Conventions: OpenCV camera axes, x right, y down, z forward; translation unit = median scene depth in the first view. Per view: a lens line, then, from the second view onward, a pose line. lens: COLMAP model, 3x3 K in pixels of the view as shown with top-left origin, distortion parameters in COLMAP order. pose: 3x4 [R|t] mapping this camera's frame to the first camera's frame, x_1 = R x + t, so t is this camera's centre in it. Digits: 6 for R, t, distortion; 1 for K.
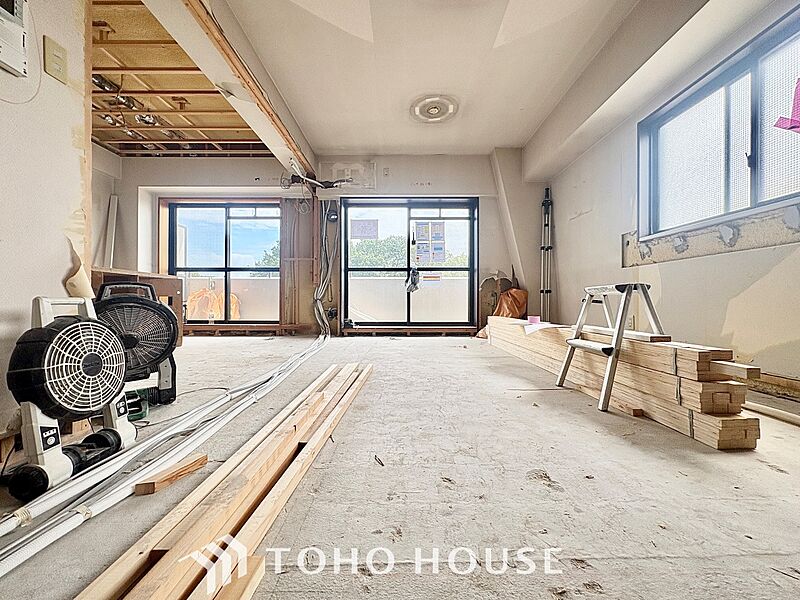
lens RADIAL K [[319.0, 0, 397.9], [0, 319.0, 301.0], [0, 0, 1]] dist [-0.002238, 0.000718]
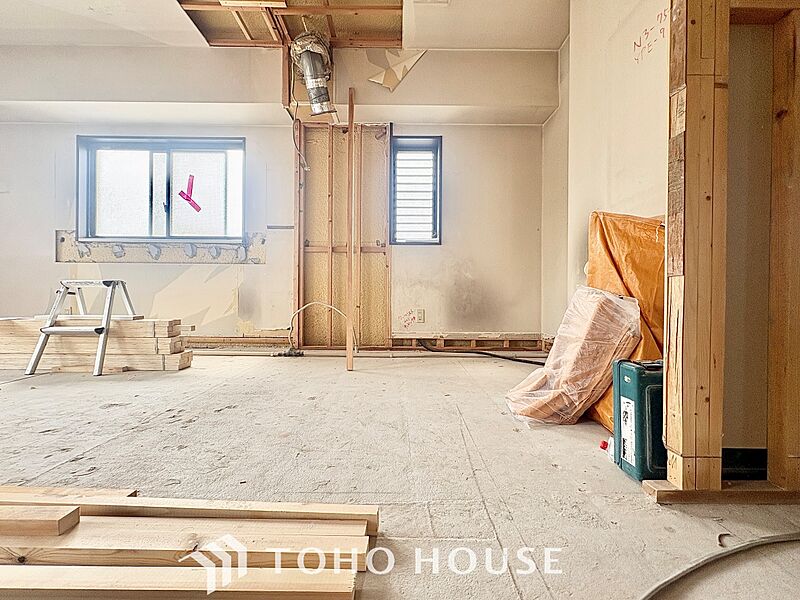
lens RADIAL K [[319.0, 0, 400.4], [0, 319.0, 301.1], [0, 0, 1]] dist [-0.002238, 0.000718]
pose [[-0.011351, -0.005278, 0.999922, -0.234032], [-0.008218, 0.999953, 0.005185, 0.006344], [-0.999902, -0.008159, -0.011394, -0.079467]]
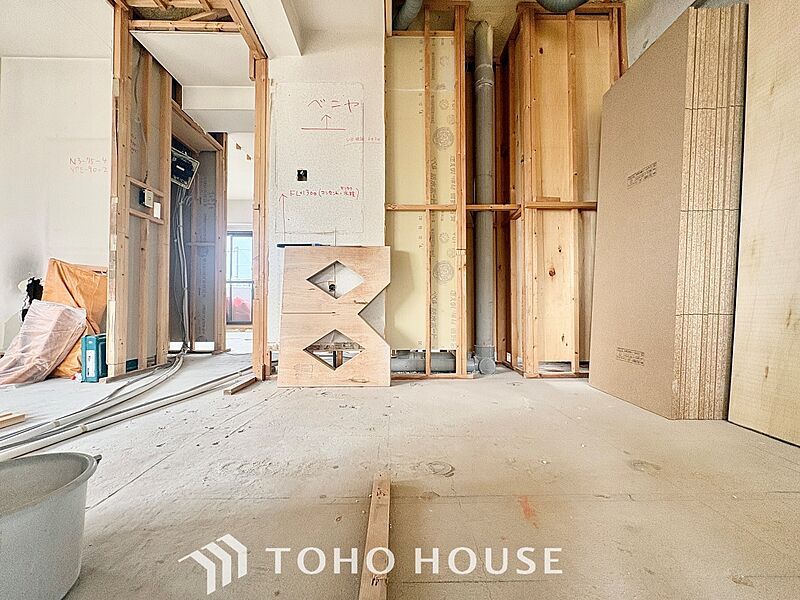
lens RADIAL K [[319.0, 0, 400.1], [0, 319.0, 302.9], [0, 0, 1]] dist [-0.002238, 0.000718]
pose [[-0.999841, -0.000134, -0.017832, -0.496684], [0.000176, 0.999849, -0.017356, 0.003934], [0.017831, -0.017356, -0.999690, 0.268147]]
